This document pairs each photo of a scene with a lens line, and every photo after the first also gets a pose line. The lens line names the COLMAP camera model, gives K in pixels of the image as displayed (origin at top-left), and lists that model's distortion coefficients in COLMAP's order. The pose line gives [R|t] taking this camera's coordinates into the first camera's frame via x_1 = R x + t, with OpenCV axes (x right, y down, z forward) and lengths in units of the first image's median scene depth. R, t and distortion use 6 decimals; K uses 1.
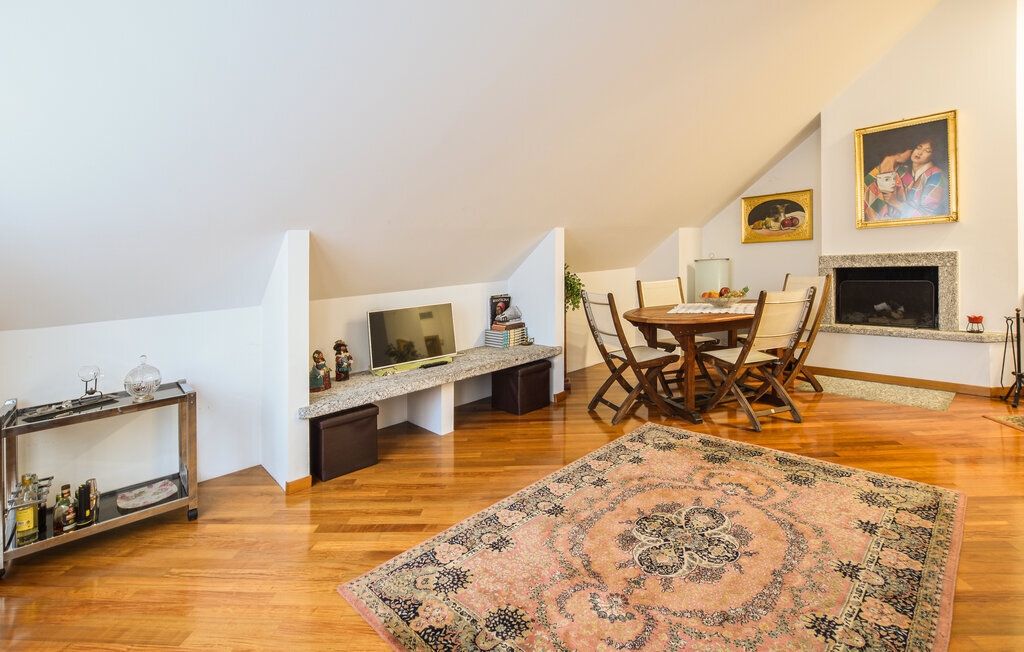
lens RADIAL K [[476.4, 0, 511.7], [0, 476.4, 335.7], [0, 0, 1]] dist [-0.025567, 0.001439]
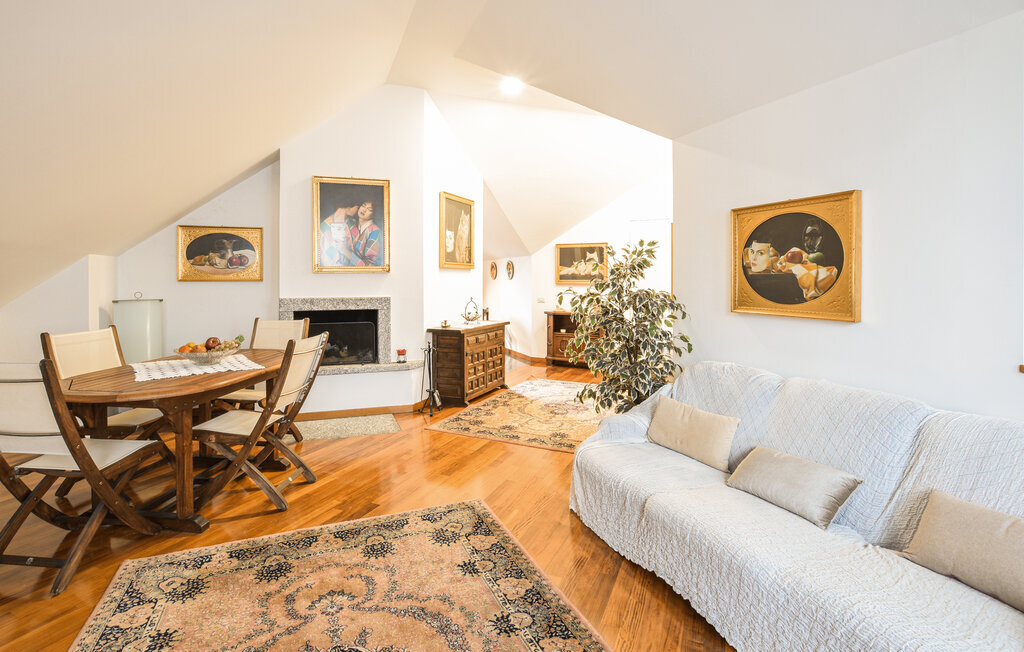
lens RADIAL K [[476.4, 0, 510.2], [0, 476.4, 332.6], [0, 0, 1]] dist [-0.025567, 0.001439]
pose [[0.369349, -0.040340, 0.928415, -0.070831], [0.128931, 0.991620, -0.008207, -0.040162], [-0.920303, 0.122733, 0.371455, 0.266746]]
